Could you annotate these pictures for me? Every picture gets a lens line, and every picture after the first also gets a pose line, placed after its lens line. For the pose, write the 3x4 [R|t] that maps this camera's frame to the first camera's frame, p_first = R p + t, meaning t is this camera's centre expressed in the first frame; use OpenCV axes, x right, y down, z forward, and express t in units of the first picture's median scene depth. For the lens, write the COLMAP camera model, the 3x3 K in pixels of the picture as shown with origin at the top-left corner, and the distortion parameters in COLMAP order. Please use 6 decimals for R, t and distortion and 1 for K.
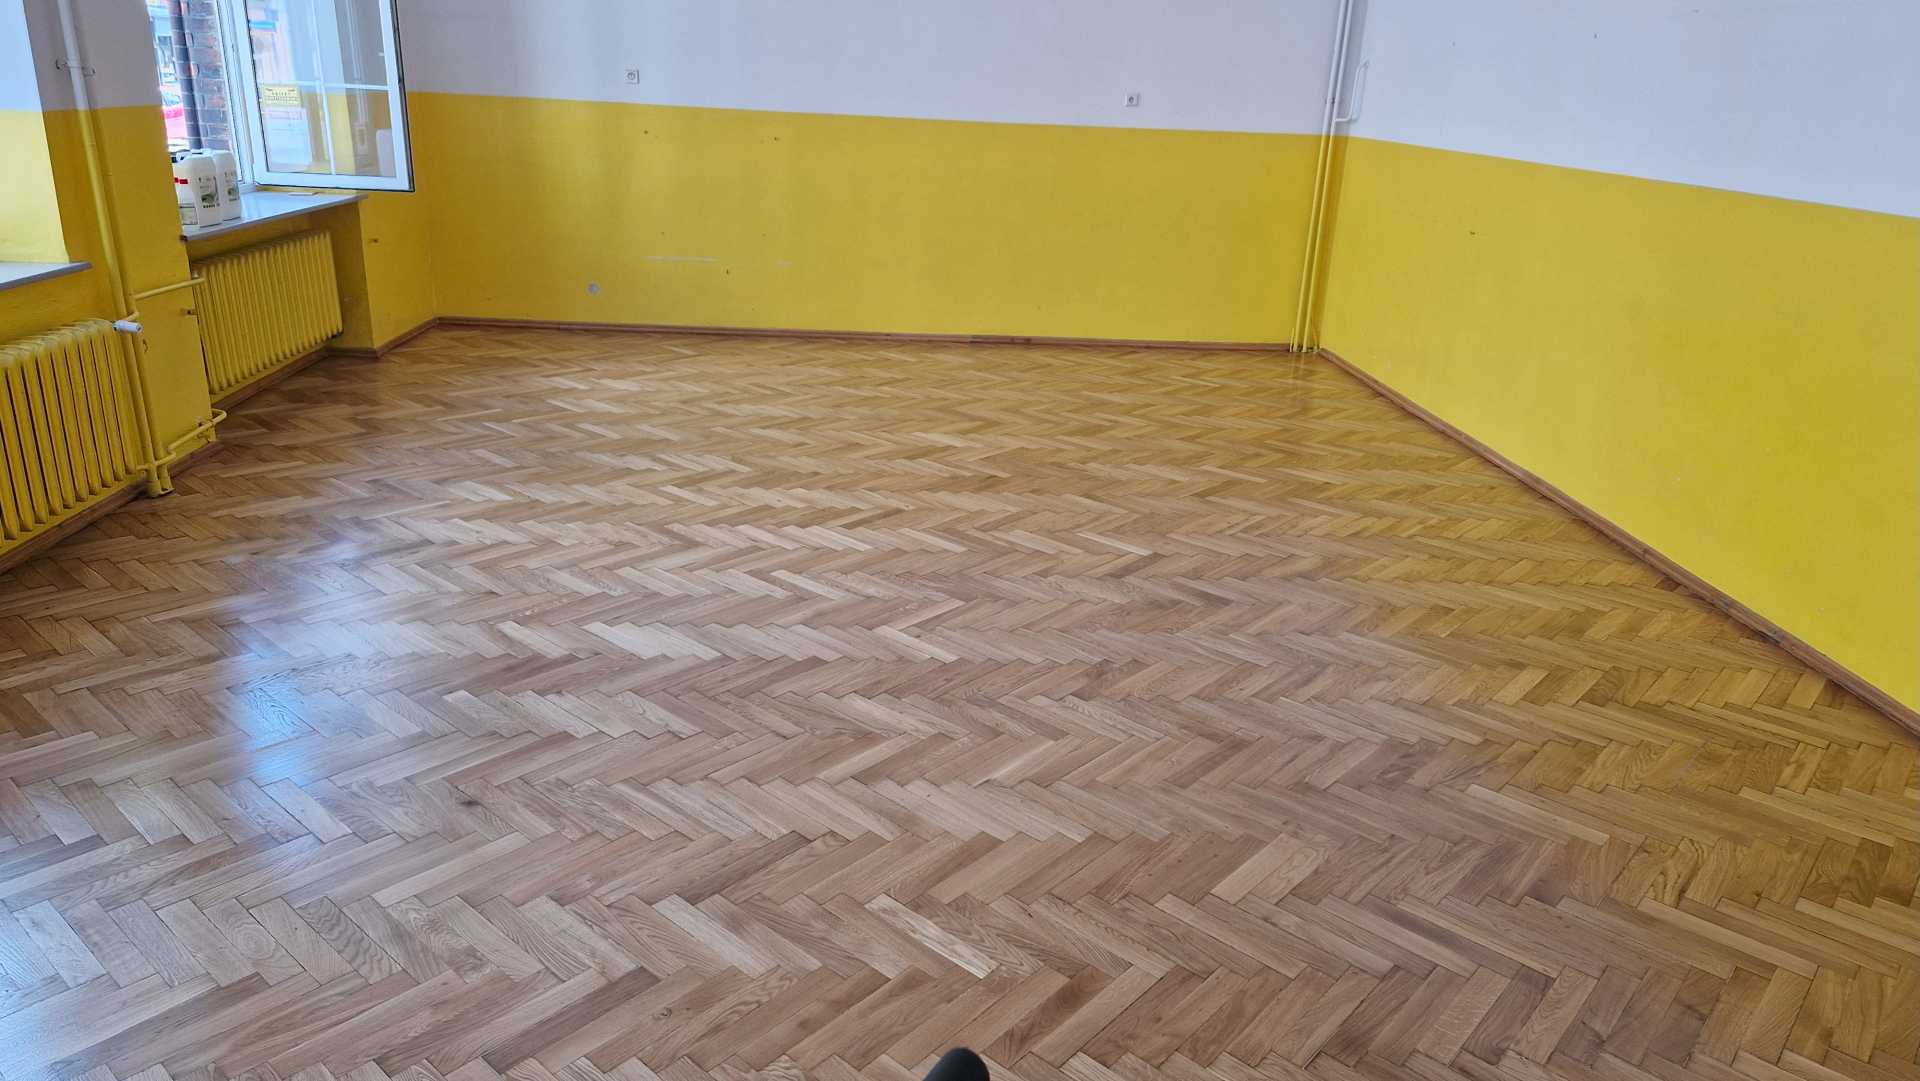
lens RADIAL K [[1284.5, 0, 968.8], [0, 1284.5, 518.2], [0, 0, 1]] dist [0.087945, -0.081302]
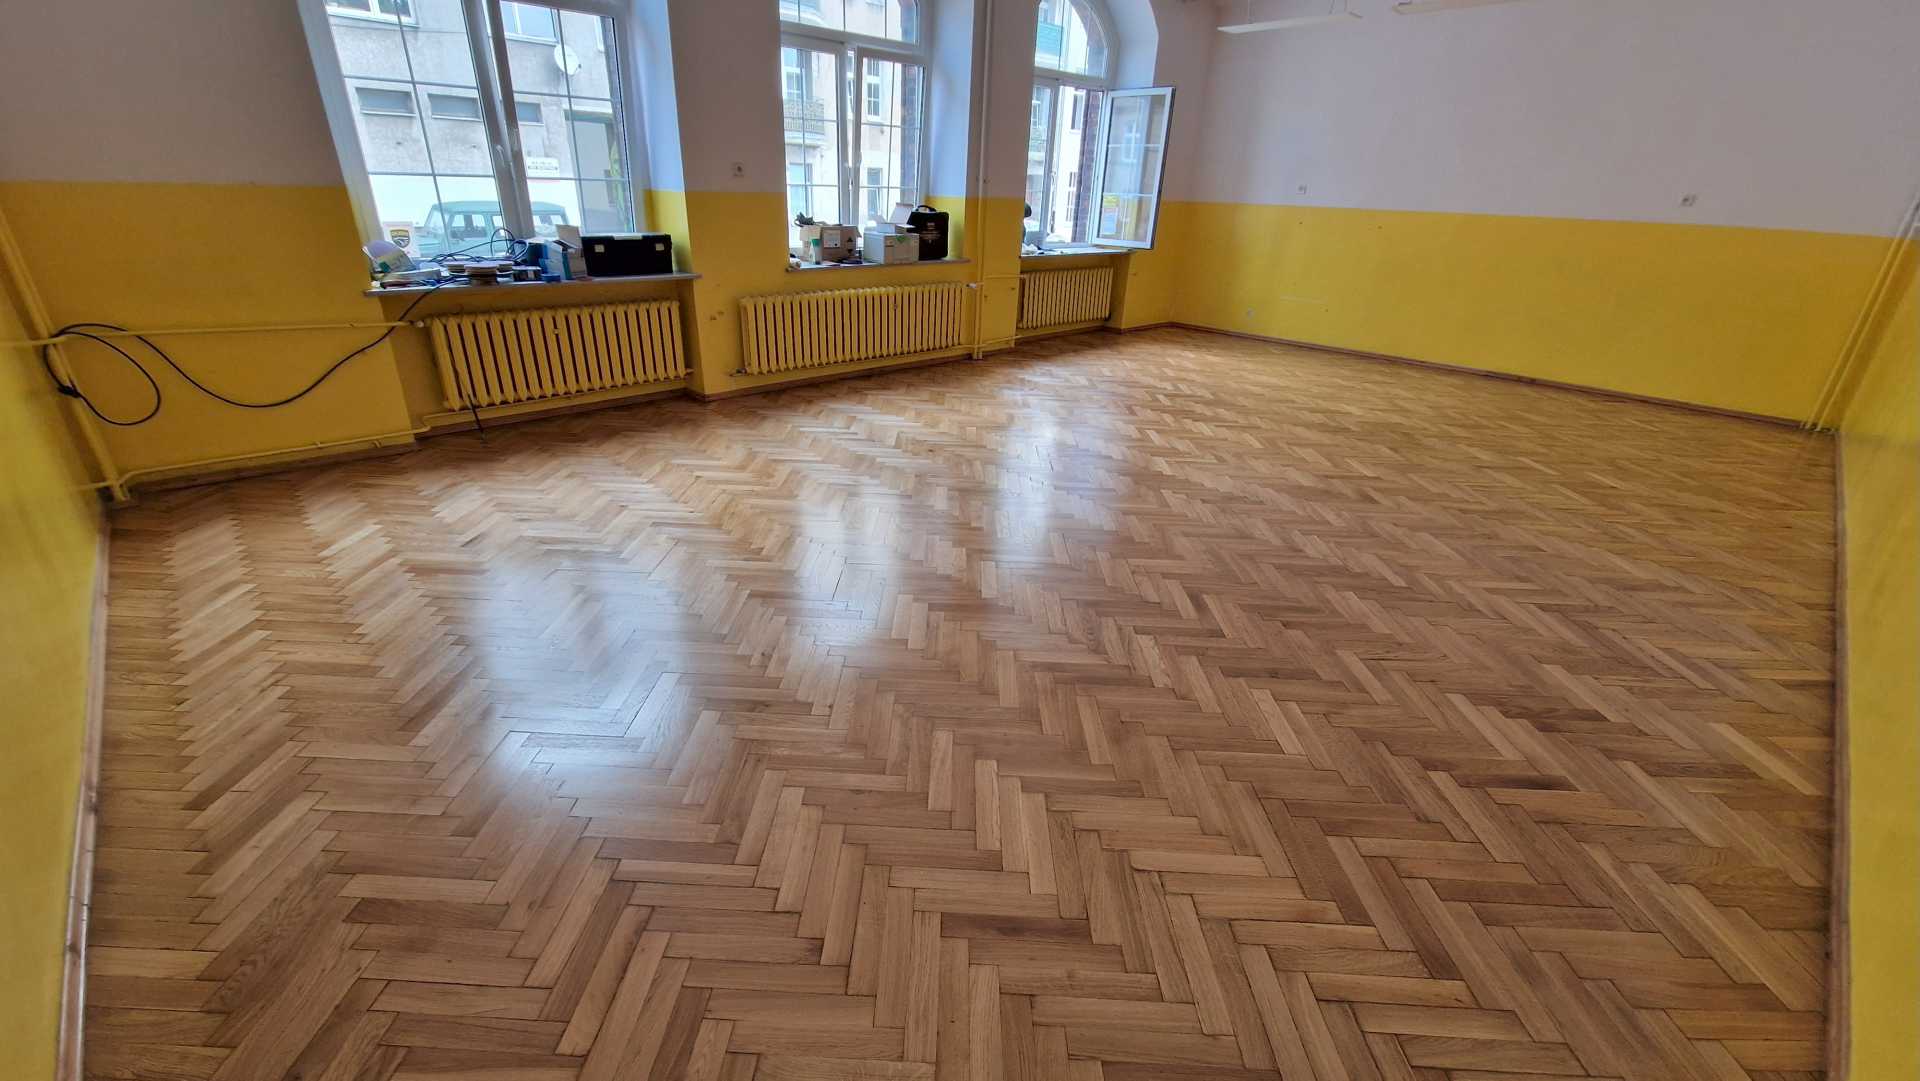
lens RADIAL K [[775.9, 0, 939.8], [0, 775.9, 548.5], [0, 0, 1]] dist [0.007478, -0.005277]
pose [[0.636798, 0.305901, -0.707752, 0.618904], [-0.254399, 0.949885, 0.181659, 0.090883], [0.727853, 0.064372, 0.682705, -0.032963]]
